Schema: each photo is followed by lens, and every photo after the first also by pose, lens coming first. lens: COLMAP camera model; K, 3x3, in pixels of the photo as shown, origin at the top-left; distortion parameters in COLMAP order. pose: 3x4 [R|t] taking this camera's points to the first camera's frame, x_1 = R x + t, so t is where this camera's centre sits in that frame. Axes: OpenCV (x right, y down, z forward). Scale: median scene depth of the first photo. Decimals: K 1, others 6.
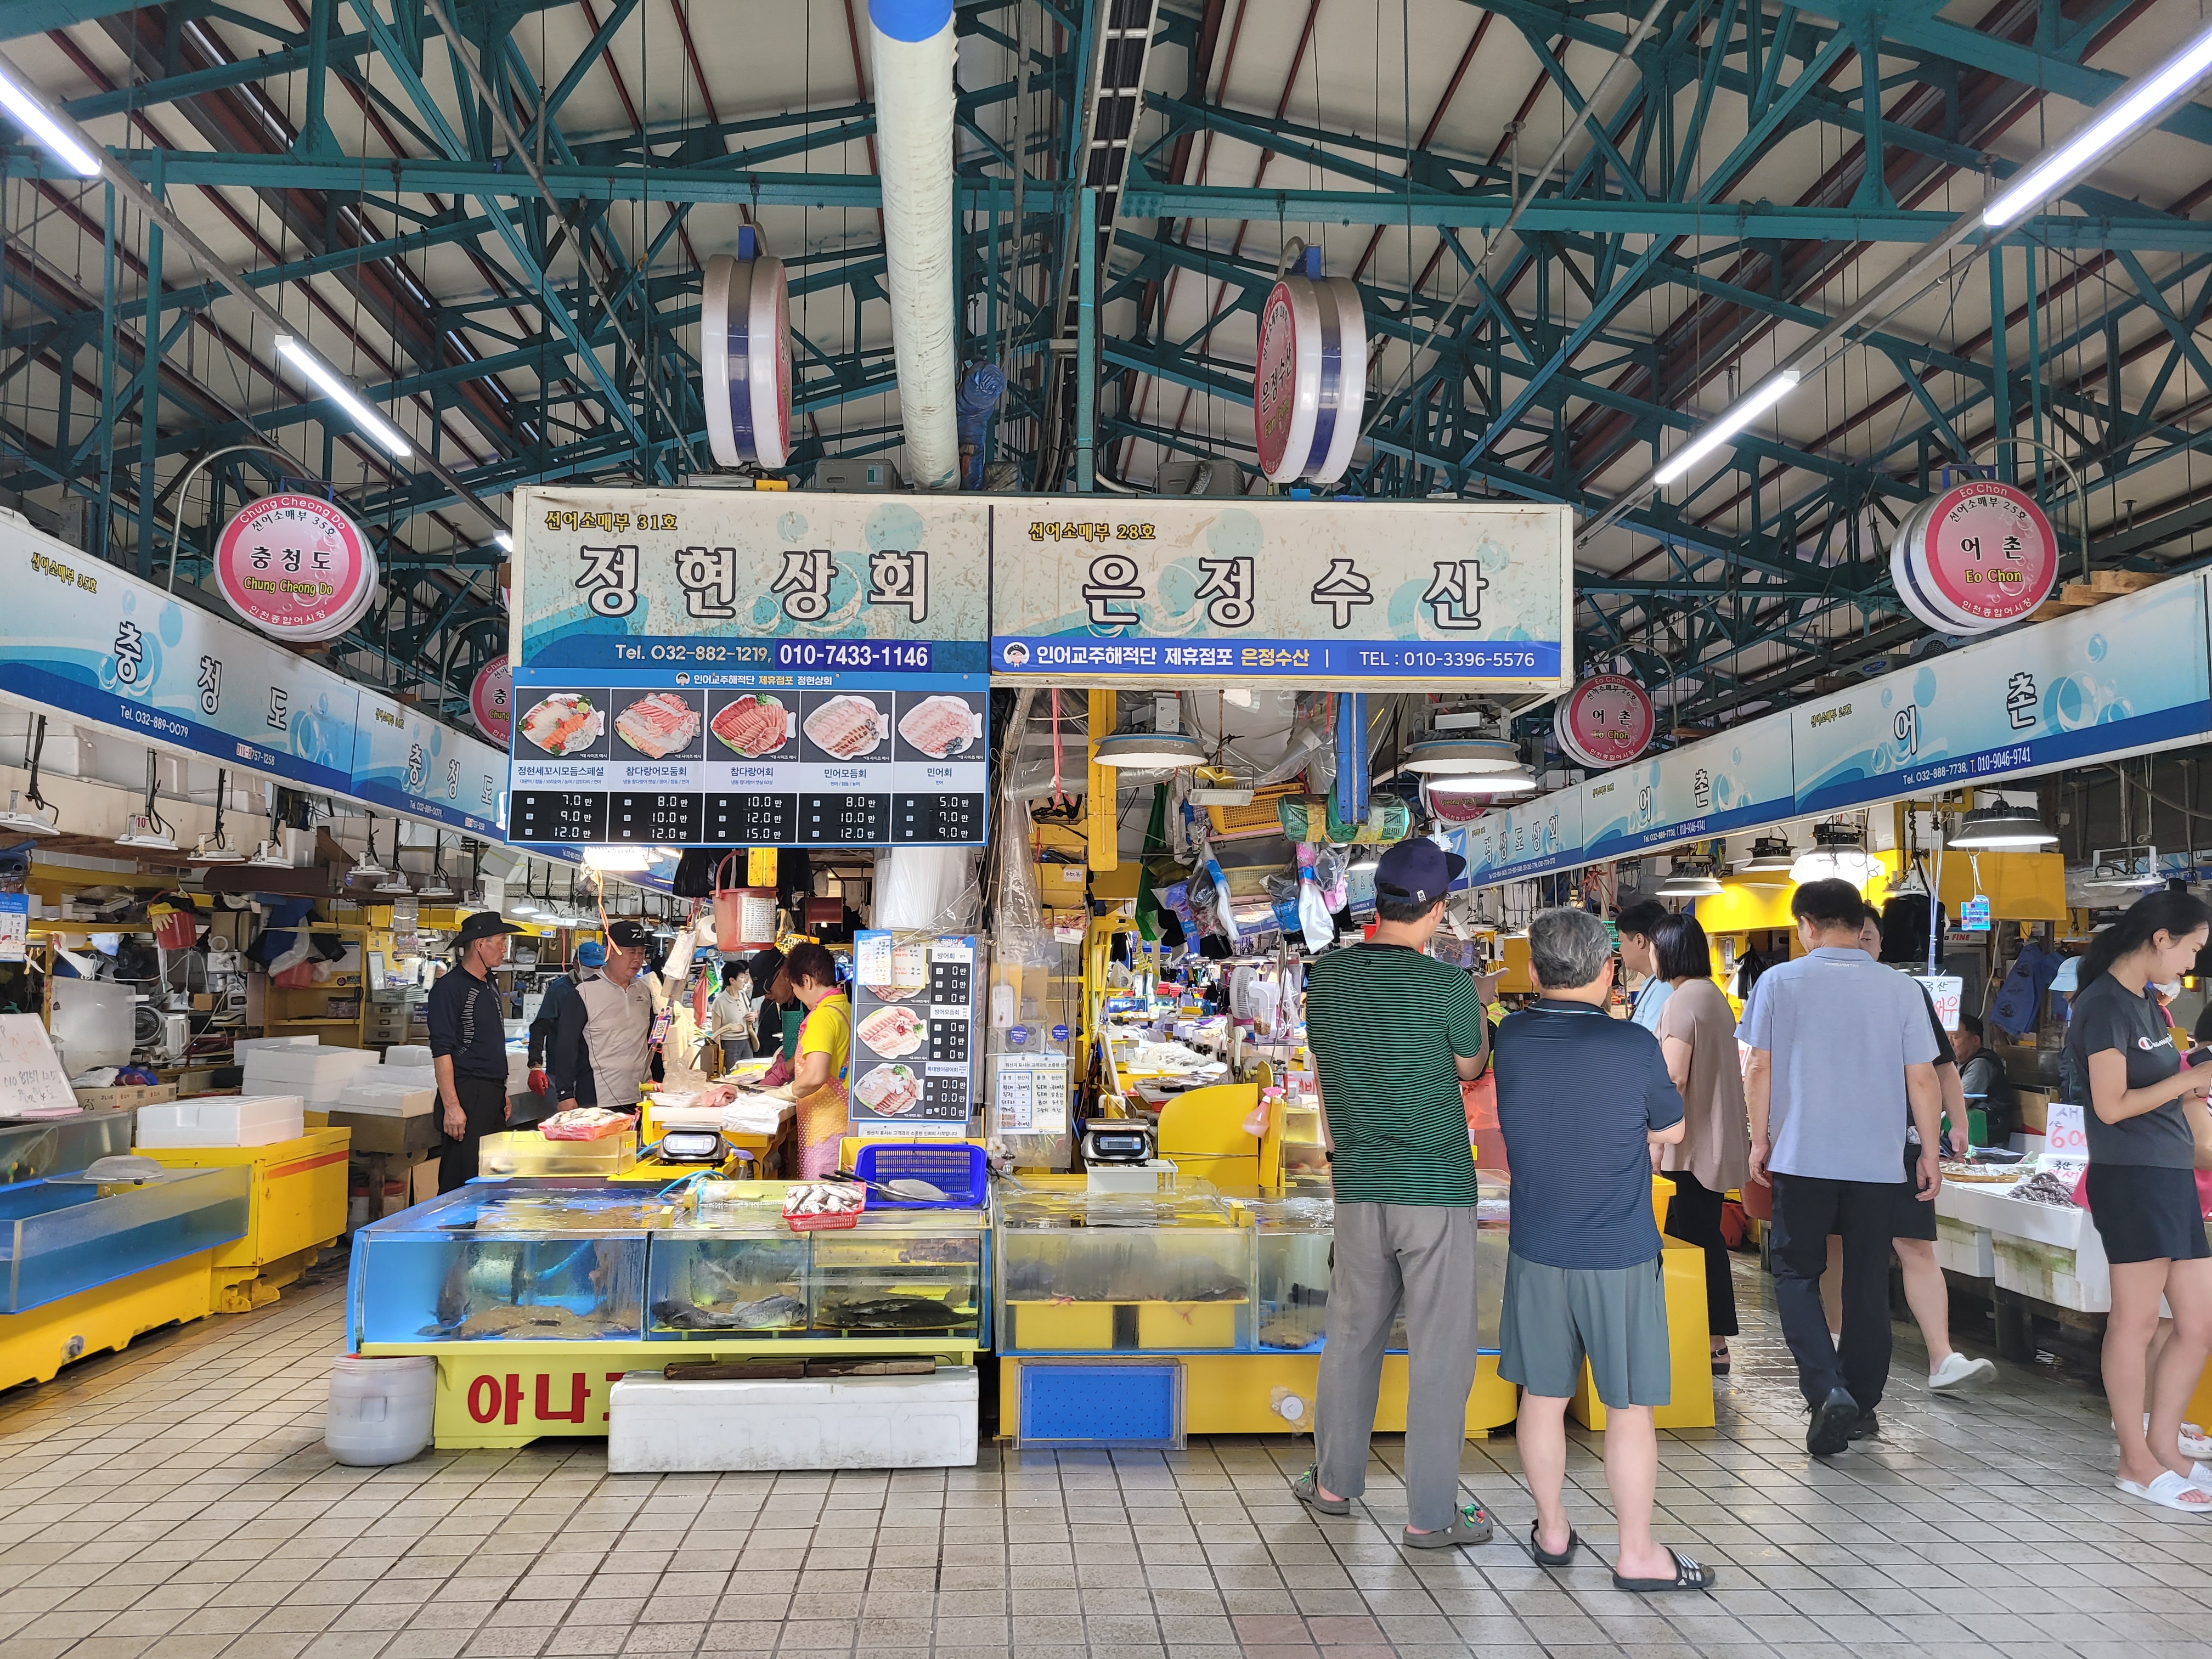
lens RADIAL K [[1671.6, 0, 1104.2], [0, 1671.6, 852.9], [0, 0, 1]] dist [0.037332, -0.009376]
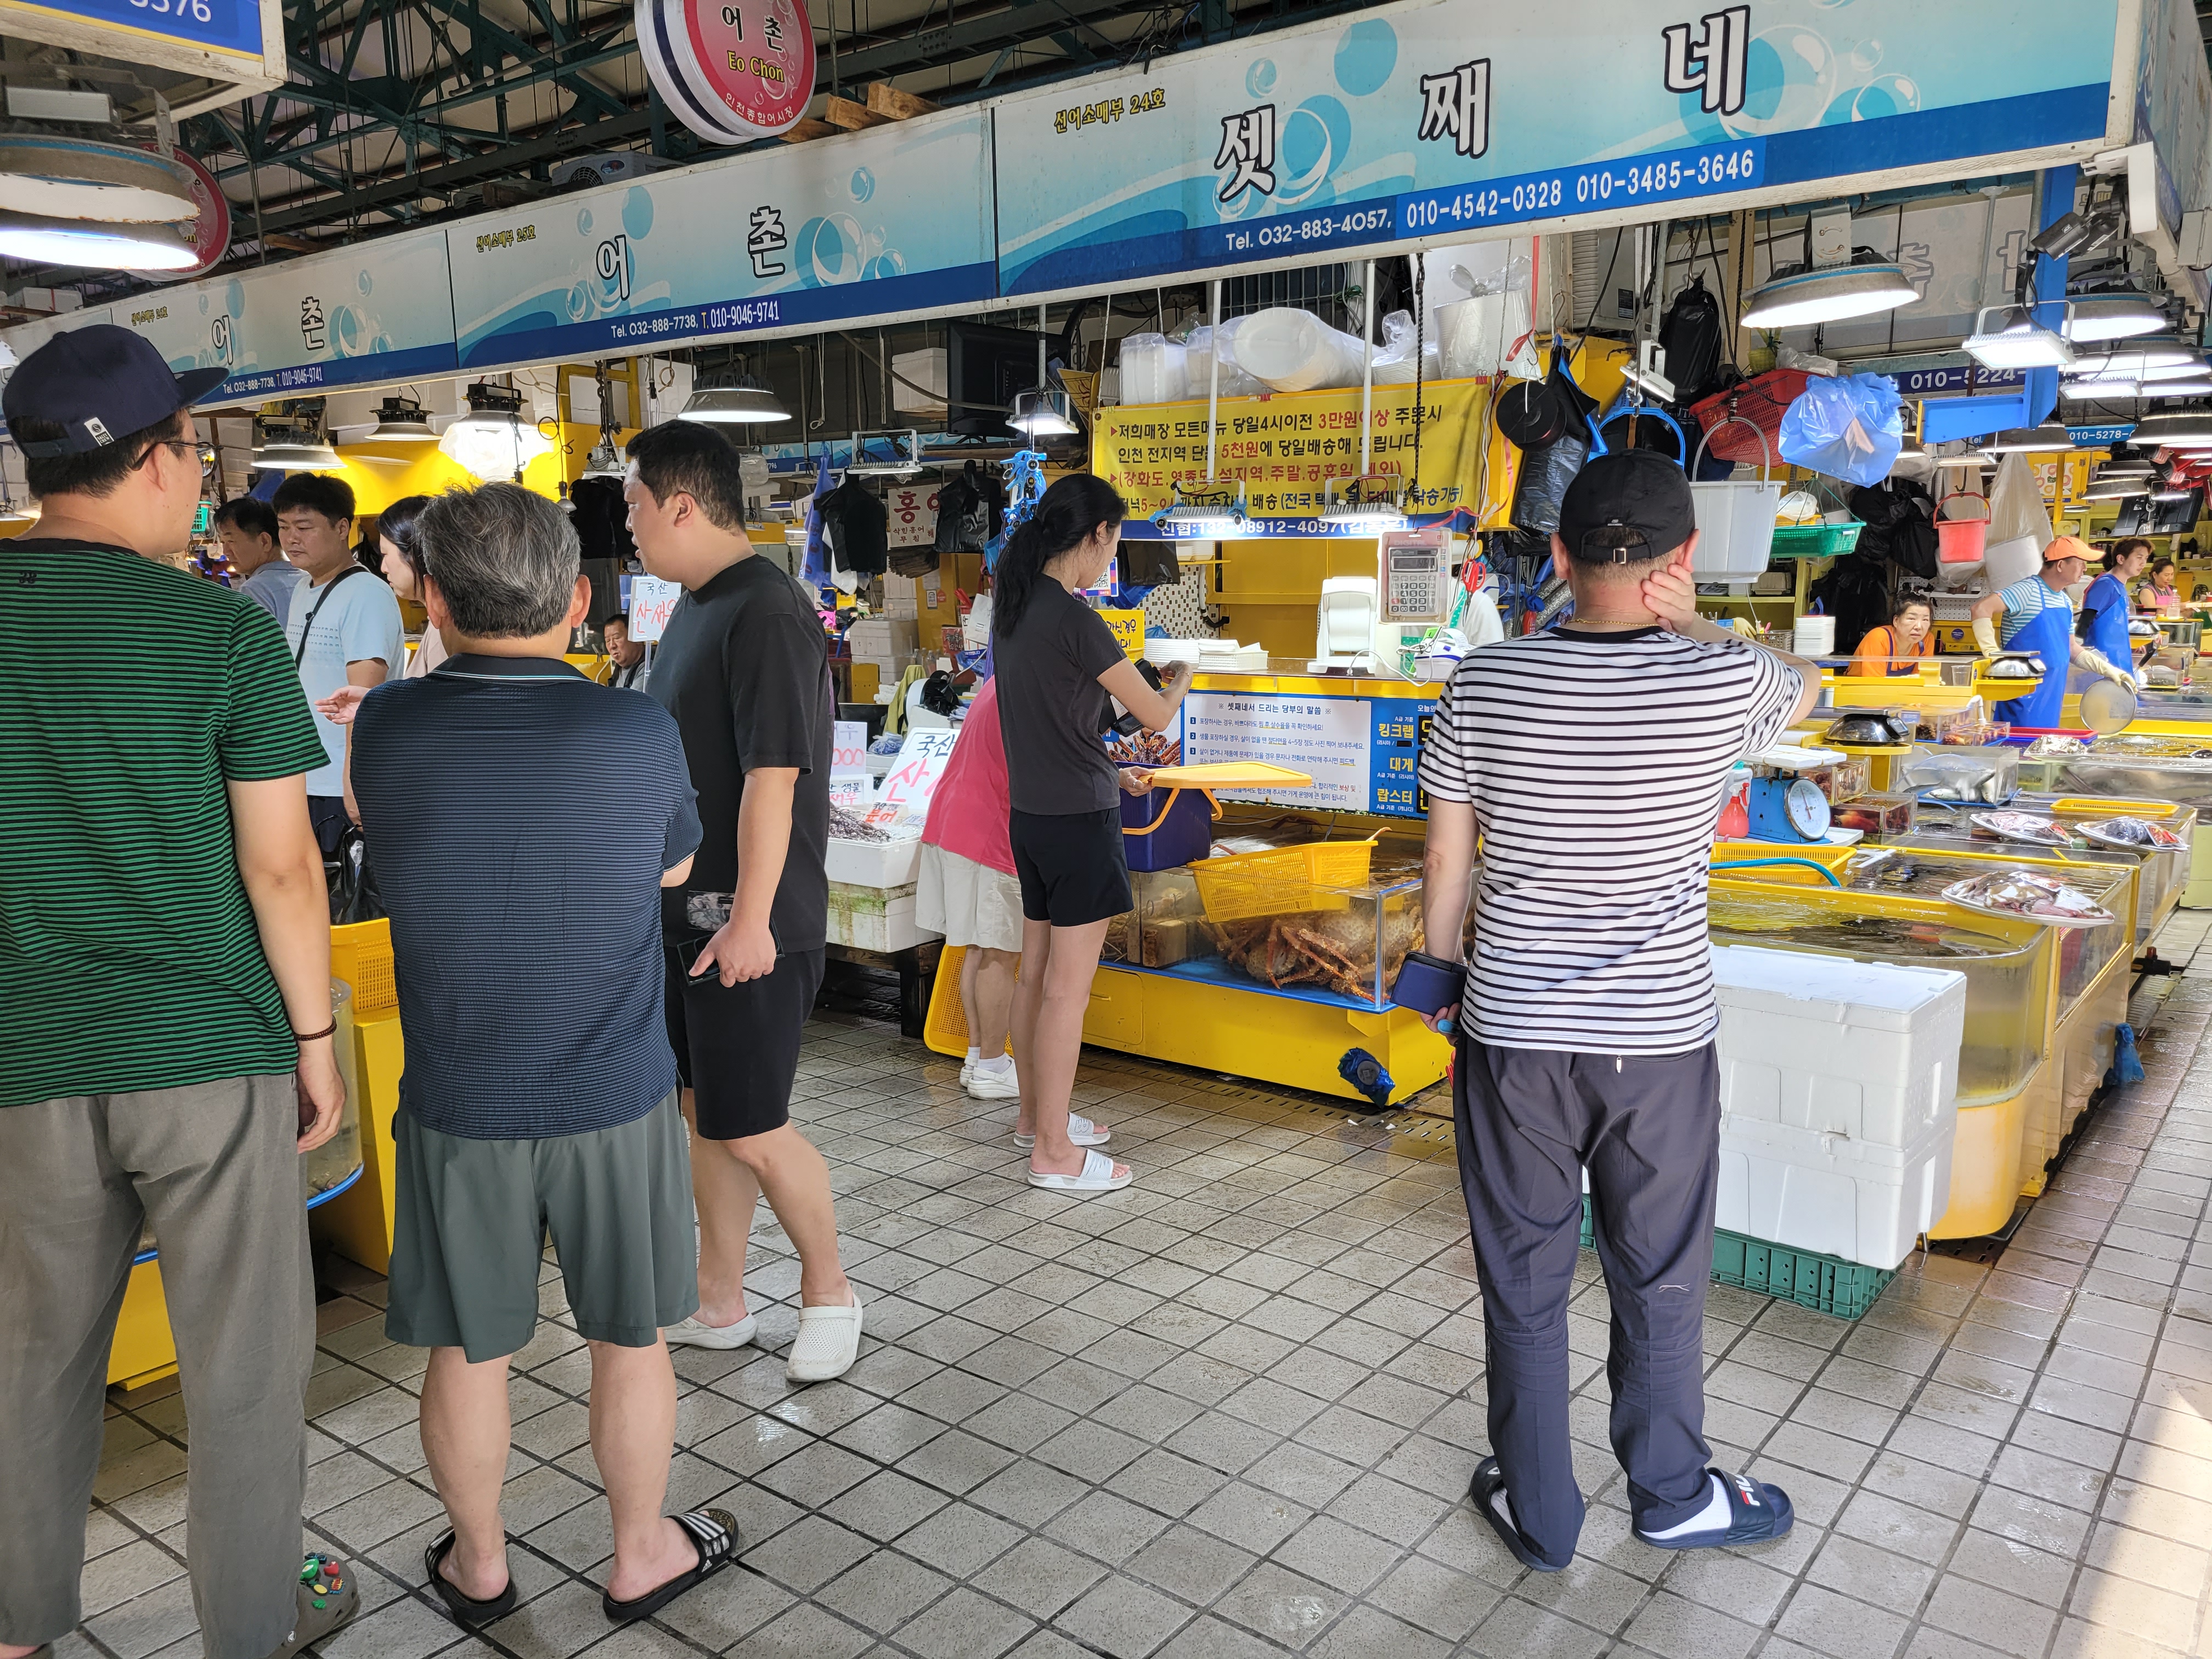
lens RADIAL K [[1671.6, 0, 1104.2], [0, 1671.6, 852.9], [0, 0, 1]] dist [0.037332, -0.009376]
pose [[0.667981, -0.132438, 0.732299, 0.006401], [-0.049033, 0.974066, 0.220889, 0.011785], [-0.742561, -0.183456, 0.644164, 0.282088]]
